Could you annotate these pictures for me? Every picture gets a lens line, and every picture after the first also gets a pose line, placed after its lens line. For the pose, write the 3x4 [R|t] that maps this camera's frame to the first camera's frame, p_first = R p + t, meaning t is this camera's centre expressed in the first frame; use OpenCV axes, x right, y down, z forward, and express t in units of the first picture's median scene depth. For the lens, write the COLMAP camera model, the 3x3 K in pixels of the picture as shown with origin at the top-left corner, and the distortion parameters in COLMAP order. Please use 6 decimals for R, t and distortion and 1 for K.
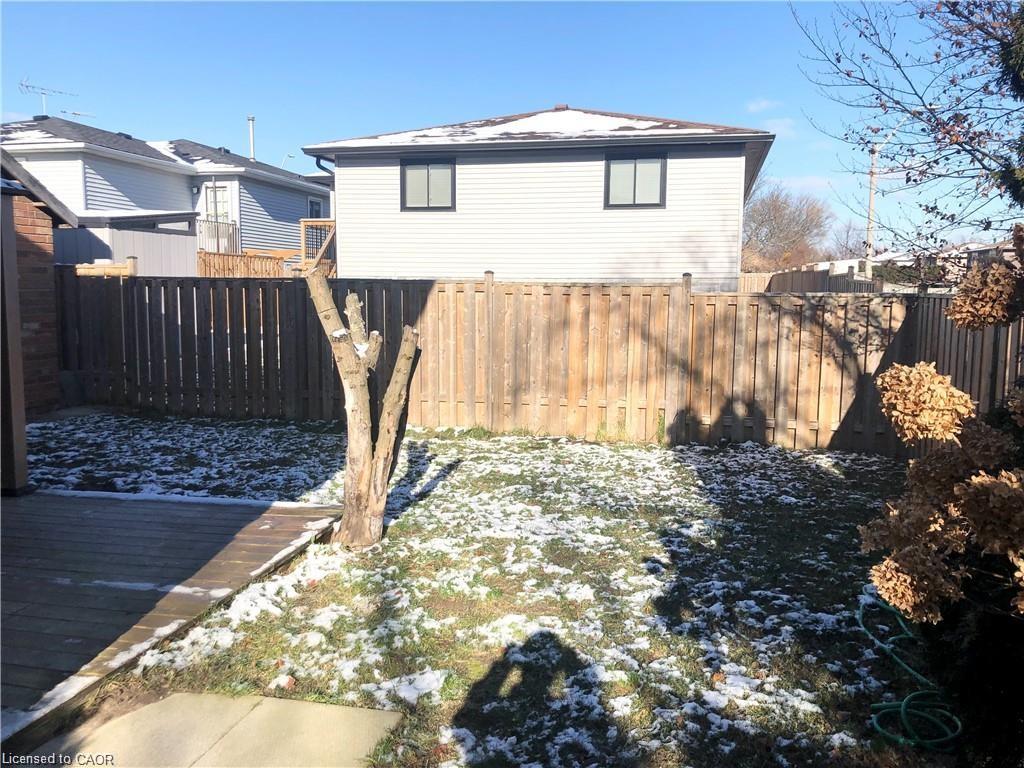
lens RADIAL K [[846.1, 0, 512.4], [0, 846.1, 385.6], [0, 0, 1]] dist [0.048881, -0.023334]
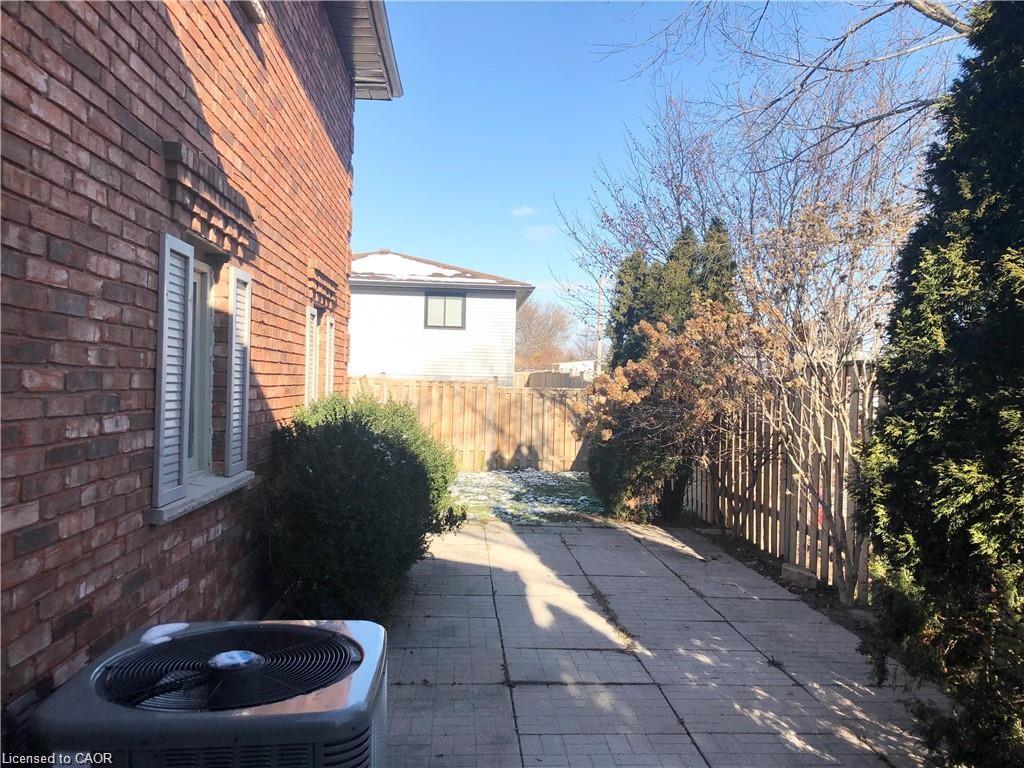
lens RADIAL K [[846.1, 0, 511.7], [0, 846.1, 382.8], [0, 0, 1]] dist [0.048881, -0.023334]
pose [[0.960560, 0.015198, 0.277659, -0.265431], [0.015687, 0.993954, -0.108675, 0.080002], [-0.277631, 0.108744, 0.954513, -0.745016]]
